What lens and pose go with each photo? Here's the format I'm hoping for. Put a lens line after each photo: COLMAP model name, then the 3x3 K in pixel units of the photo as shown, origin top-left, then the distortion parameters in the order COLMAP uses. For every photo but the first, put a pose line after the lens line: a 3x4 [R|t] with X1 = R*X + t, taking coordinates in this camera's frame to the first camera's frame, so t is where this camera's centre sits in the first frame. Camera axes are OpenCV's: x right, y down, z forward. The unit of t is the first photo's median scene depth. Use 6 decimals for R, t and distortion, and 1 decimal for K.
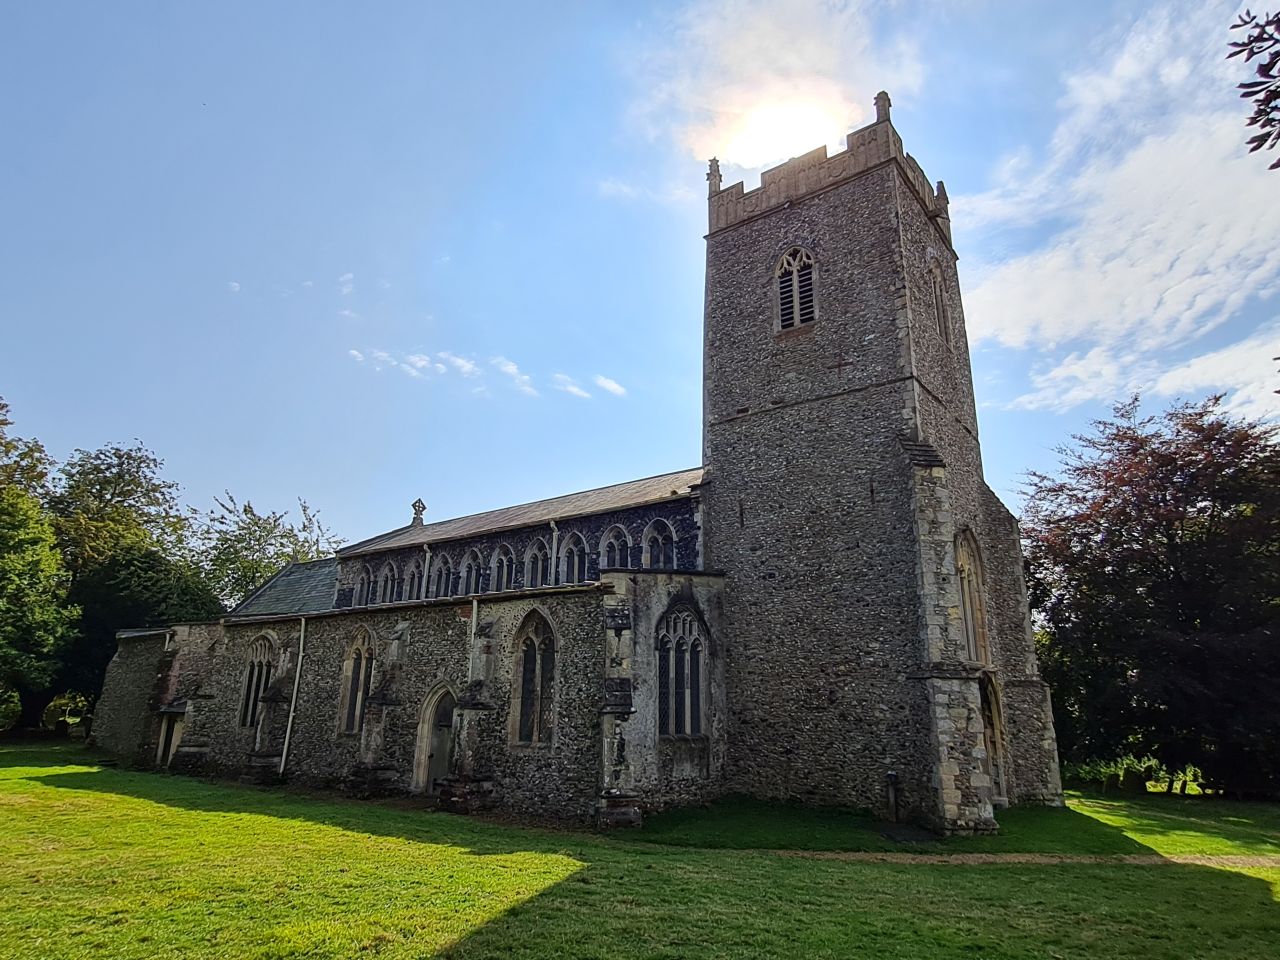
lens RADIAL K [[715.6, 0, 639.3], [0, 715.6, 492.0], [0, 0, 1]] dist [0.000149, -0.011168]
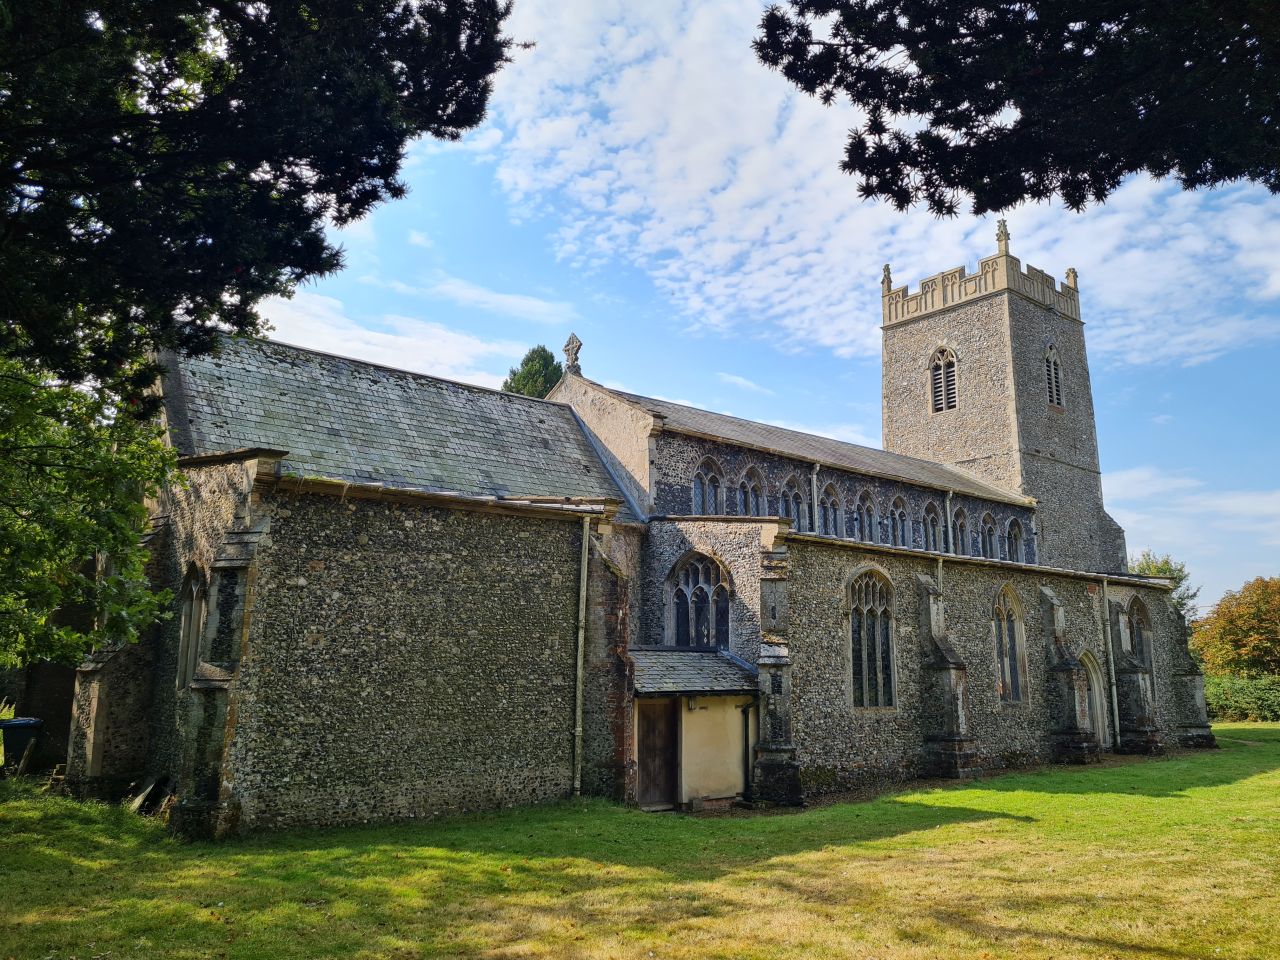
lens RADIAL K [[1036.0, 0, 635.6], [0, 1036.0, 444.9], [0, 0, 1]] dist [0.027880, 0.006240]
pose [[0.223946, 0.205842, 0.952616, -1.546540], [-0.264090, 0.953689, -0.143990, 0.292534], [-0.938139, -0.219331, 0.267936, 0.997898]]
